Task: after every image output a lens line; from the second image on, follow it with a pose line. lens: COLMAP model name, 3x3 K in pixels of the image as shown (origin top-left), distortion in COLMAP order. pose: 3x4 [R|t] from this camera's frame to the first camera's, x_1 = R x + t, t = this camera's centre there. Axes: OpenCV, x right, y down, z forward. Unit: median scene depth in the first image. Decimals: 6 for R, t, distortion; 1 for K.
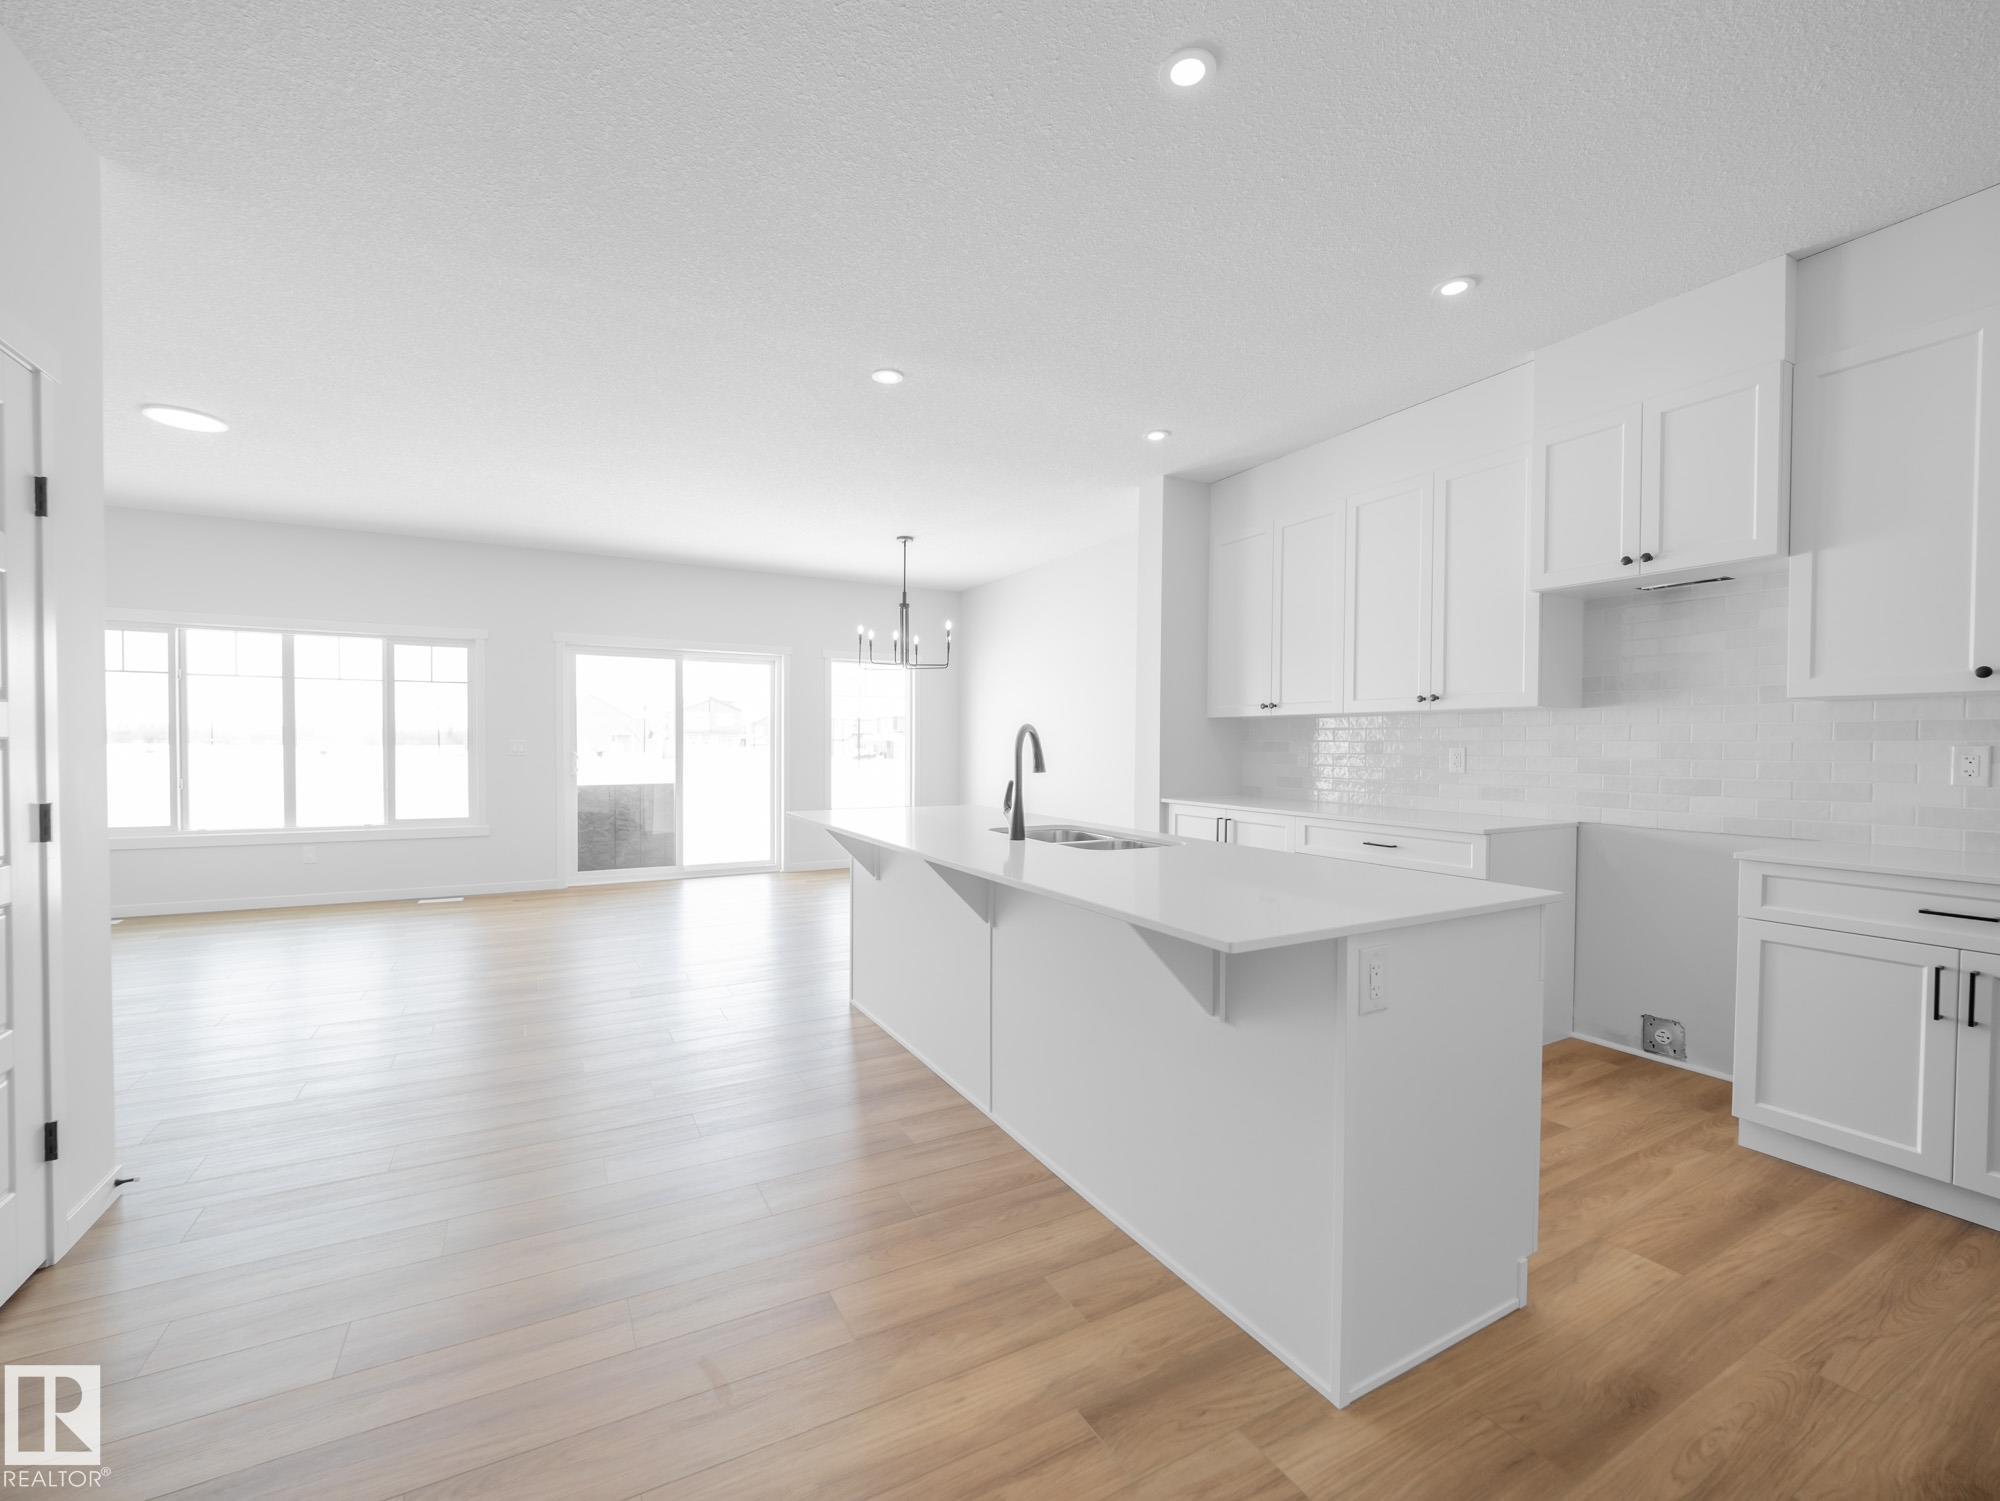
lens RADIAL K [[844.6, 0, 998.6], [0, 844.6, 763.2], [0, 0, 1]] dist [-0.006419, -0.002079]
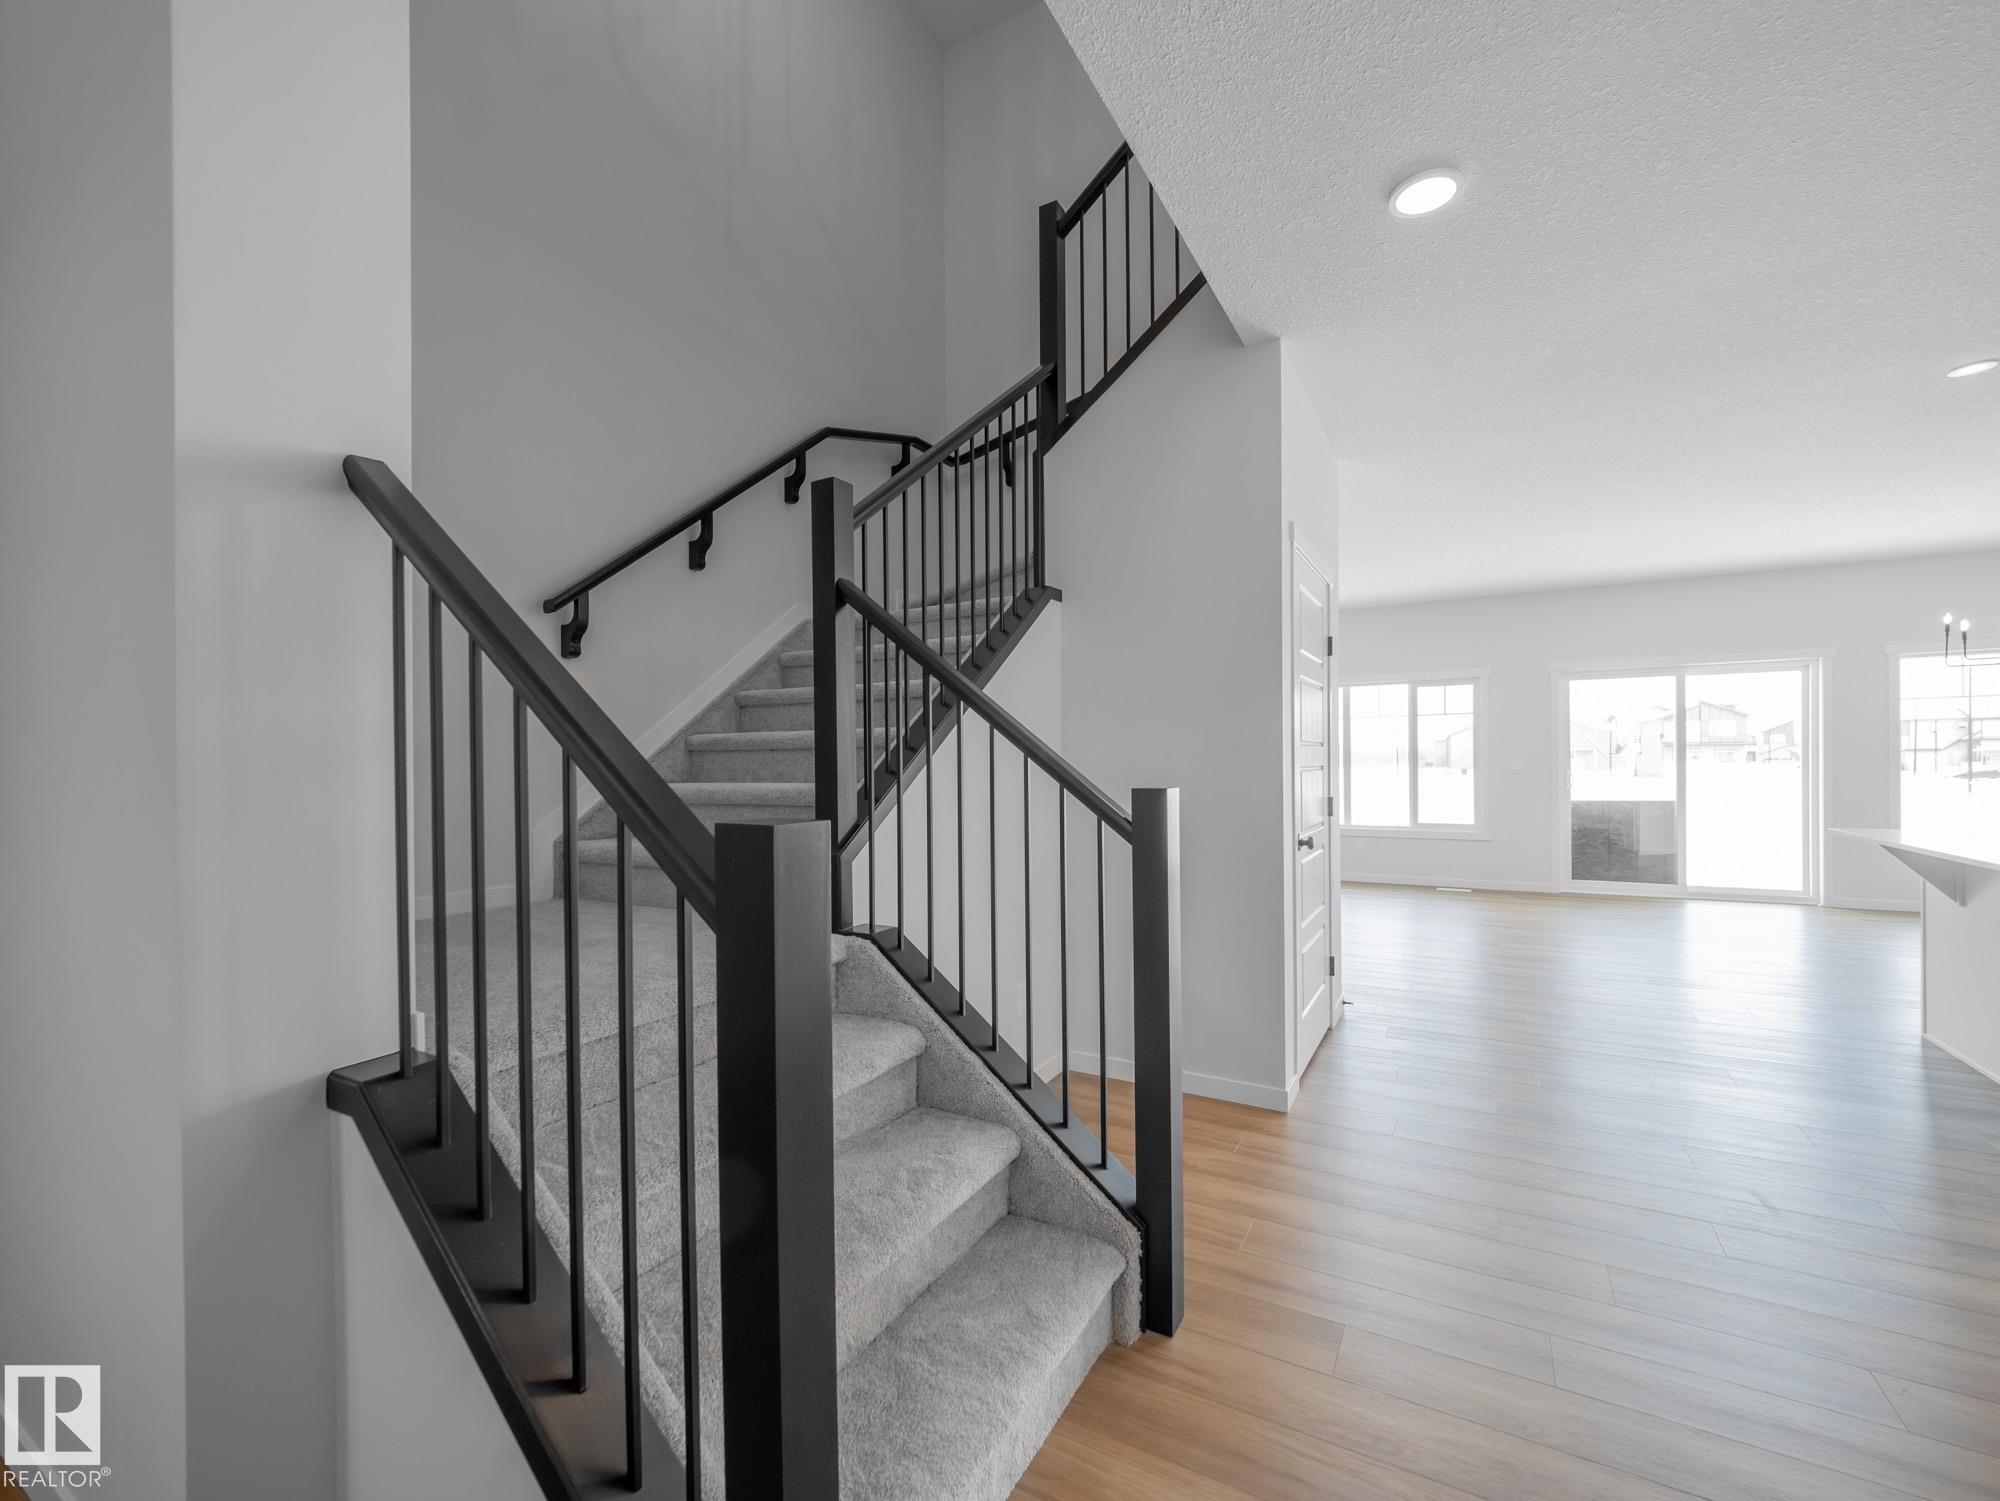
lens RADIAL K [[844.6, 0, 994.7], [0, 844.6, 769.4], [0, 0, 1]] dist [-0.006419, -0.002079]
pose [[0.517313, -0.006221, -0.855773, 0.053403], [-0.005706, 0.999926, -0.010718, 0.002420], [0.855777, 0.010427, 0.517240, -0.223805]]
